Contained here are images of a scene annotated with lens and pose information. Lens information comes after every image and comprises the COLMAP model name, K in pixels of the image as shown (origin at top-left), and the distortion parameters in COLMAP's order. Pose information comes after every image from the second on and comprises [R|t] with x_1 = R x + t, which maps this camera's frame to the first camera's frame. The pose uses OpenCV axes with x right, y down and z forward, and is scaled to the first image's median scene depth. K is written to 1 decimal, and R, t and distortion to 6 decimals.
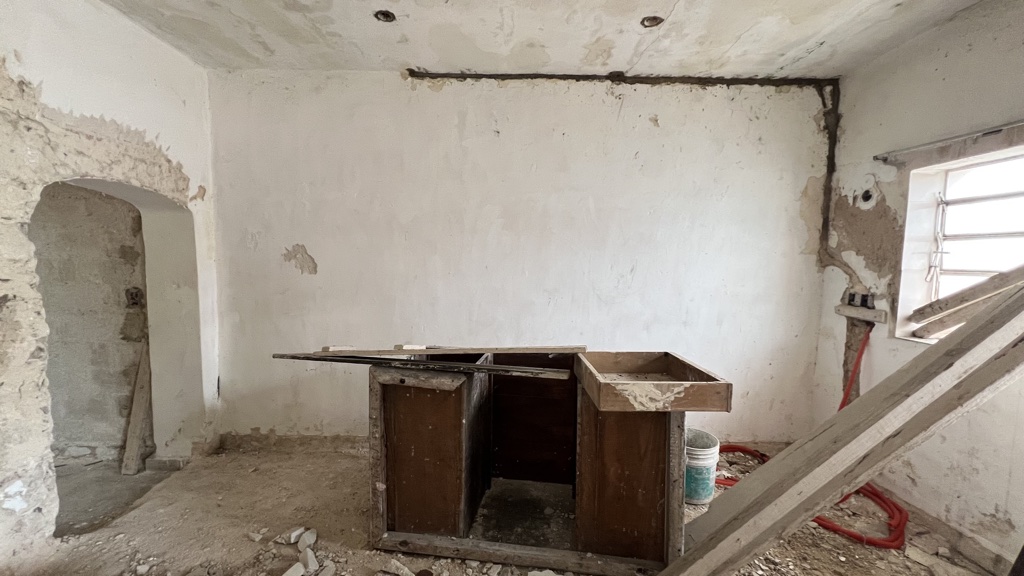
lens RADIAL K [[401.5, 0, 512.2], [0, 401.5, 286.2], [0, 0, 1]] dist [0.000767, 0.000022]
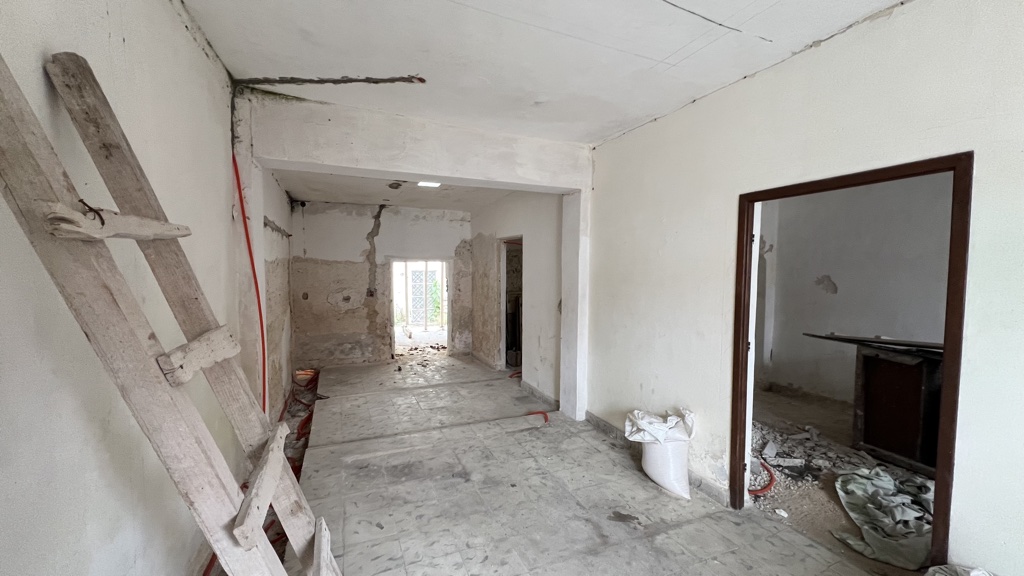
lens RADIAL K [[401.5, 0, 514.6], [0, 401.5, 291.5], [0, 0, 1]] dist [0.000767, 0.000022]
pose [[0.376858, 0.035268, -0.925599, 0.703214], [-0.067636, 0.997655, 0.010476, 0.042168], [0.923798, 0.058655, 0.378360, -1.087843]]
